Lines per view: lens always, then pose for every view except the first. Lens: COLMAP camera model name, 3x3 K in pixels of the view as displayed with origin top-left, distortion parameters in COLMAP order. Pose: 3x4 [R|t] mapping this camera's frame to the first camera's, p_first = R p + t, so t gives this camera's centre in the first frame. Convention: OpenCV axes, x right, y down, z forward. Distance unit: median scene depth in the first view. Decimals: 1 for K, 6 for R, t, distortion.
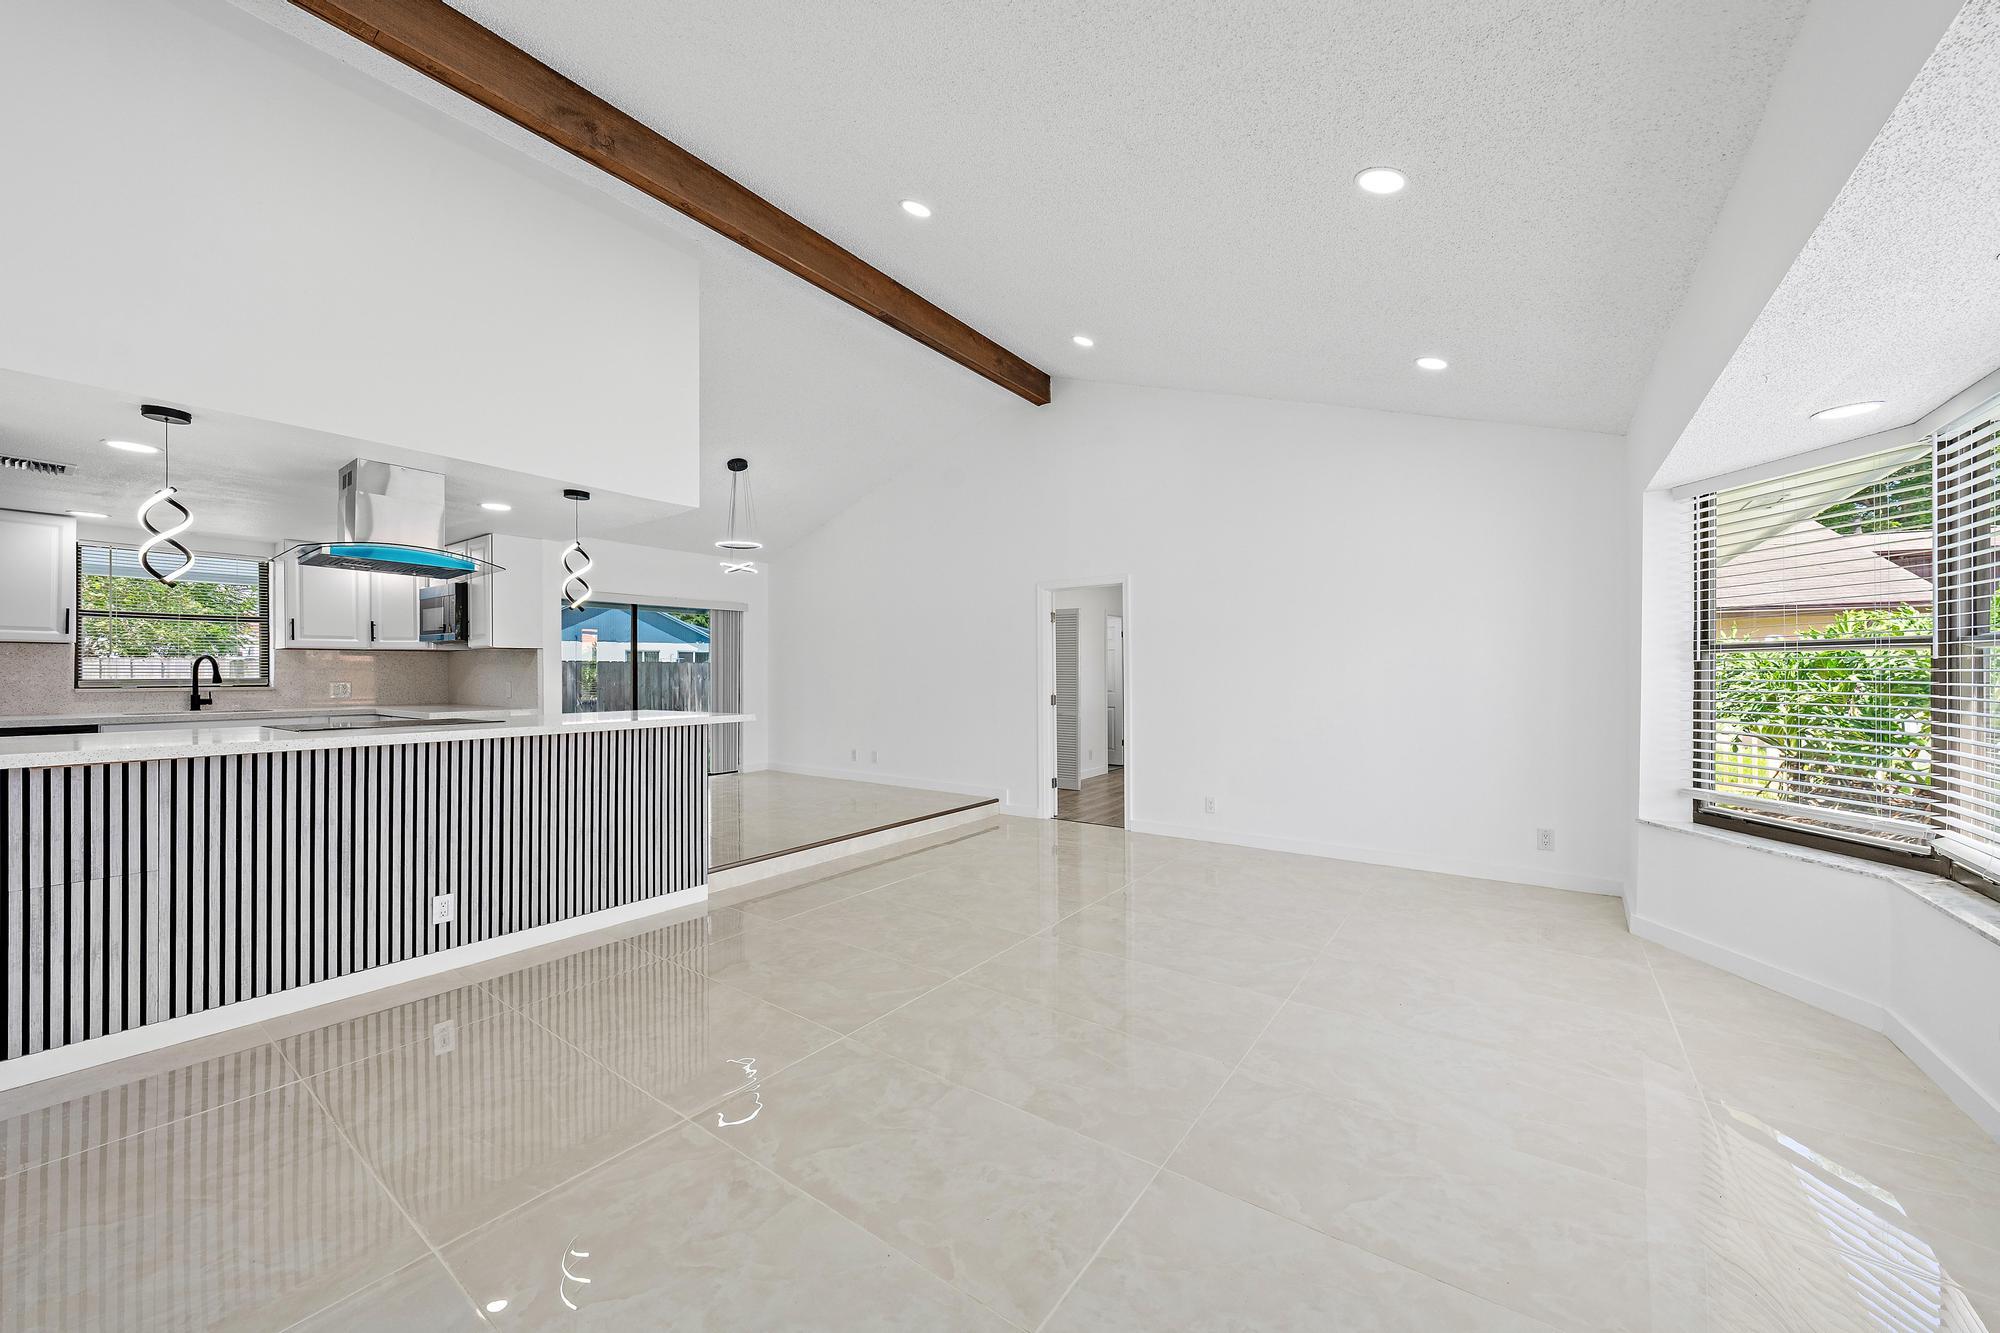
lens RADIAL K [[735.6, 0, 1000.0], [0, 735.6, 670.4], [0, 0, 1]] dist [-0.000371, -0.000038]
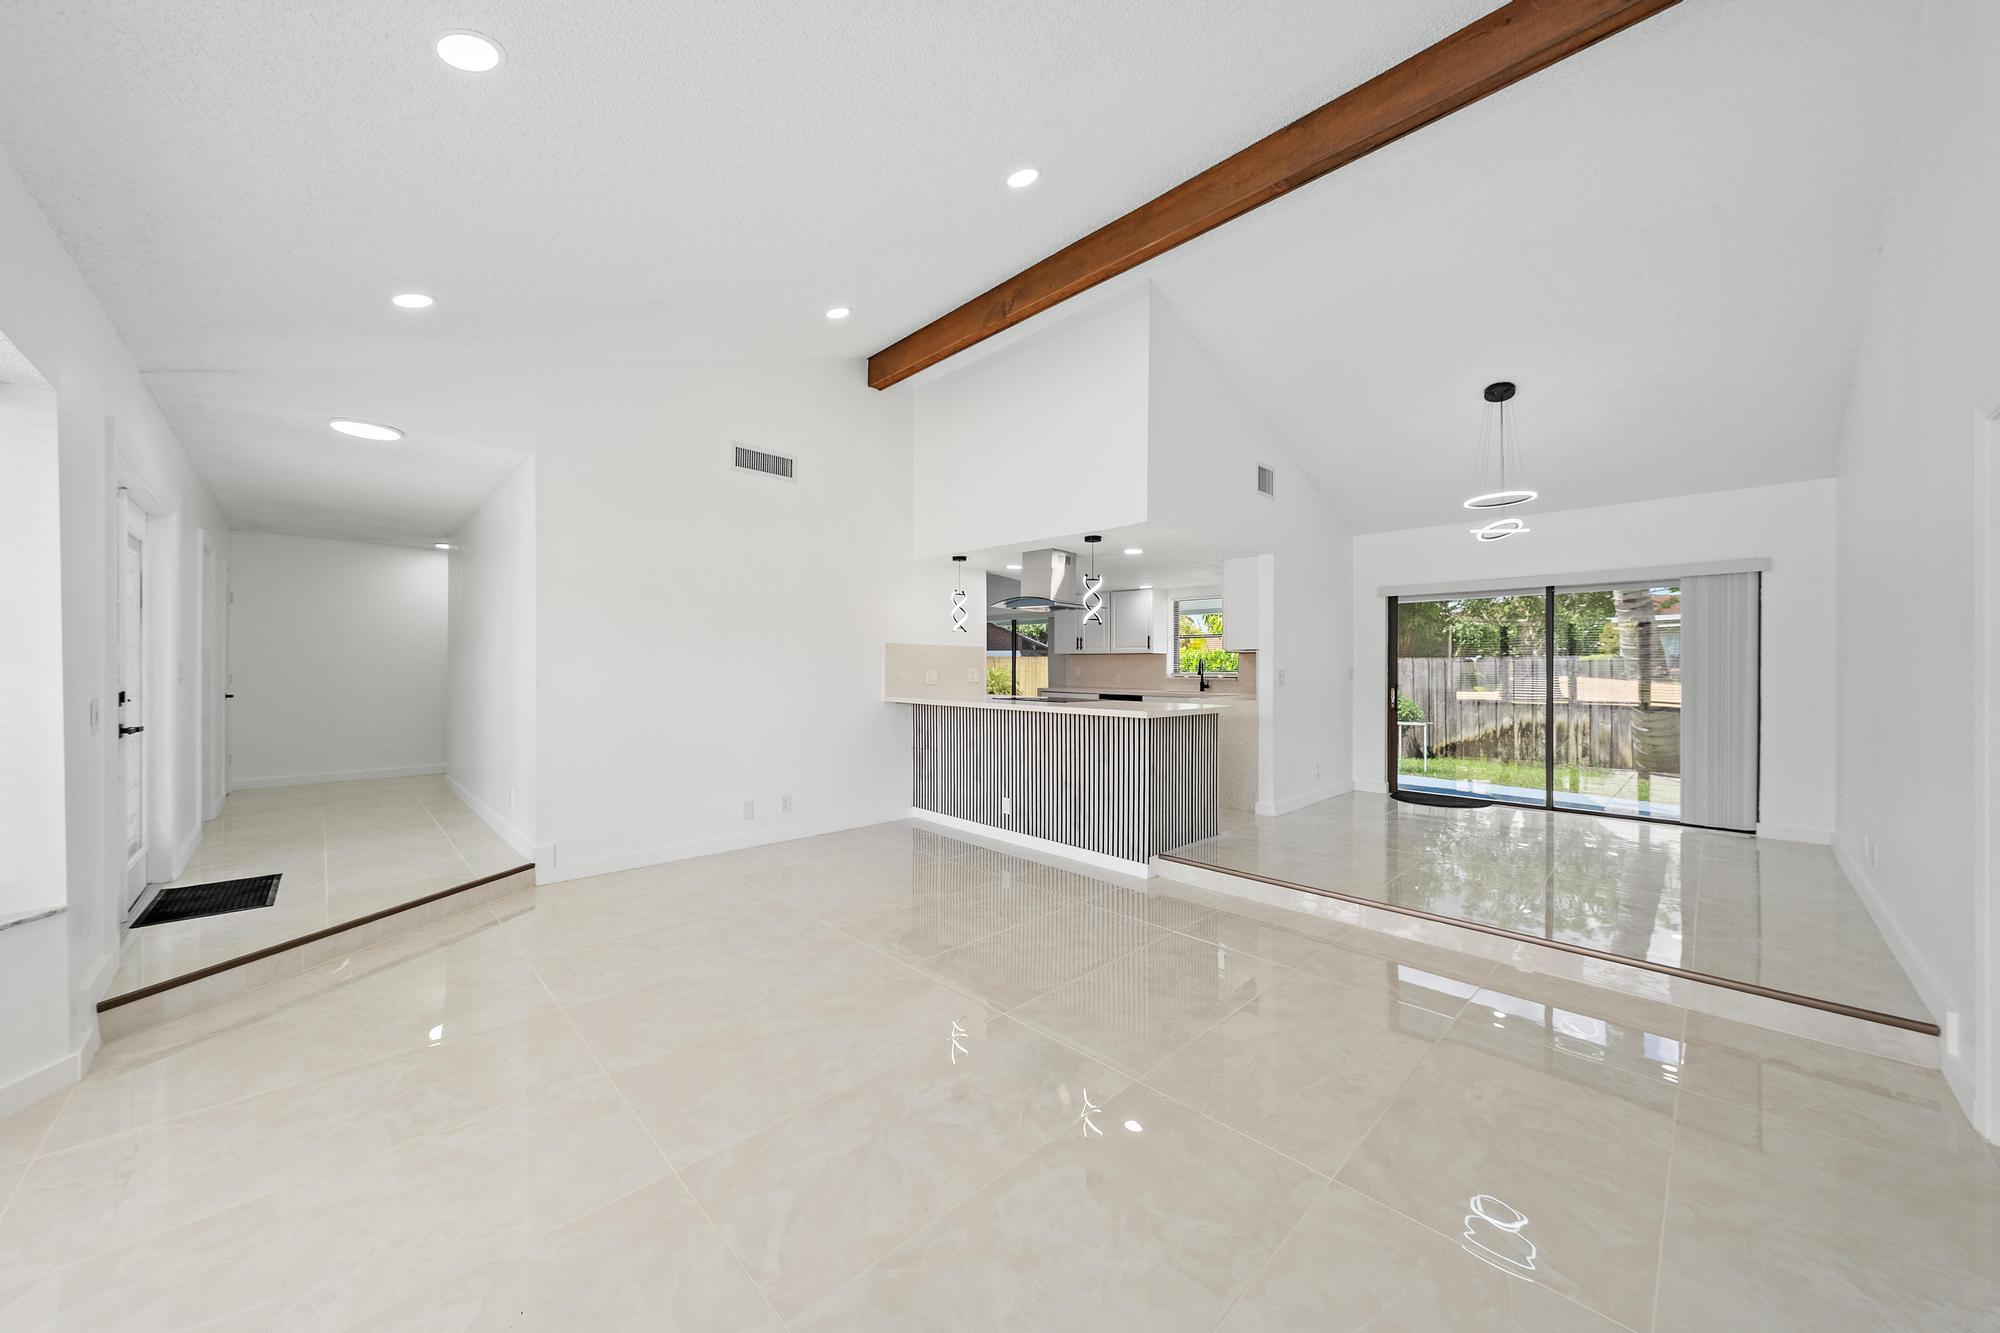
lens RADIAL K [[701.2, 0, 1000.0], [0, 701.2, 666.5], [0, 0, 1]] dist [-0.000061, -0.000003]
pose [[-0.174554, -0.000740, -0.984647, 0.749708], [0.000545, 0.999999, -0.000848, -0.002804], [0.984647, -0.000685, -0.174554, 1.093822]]
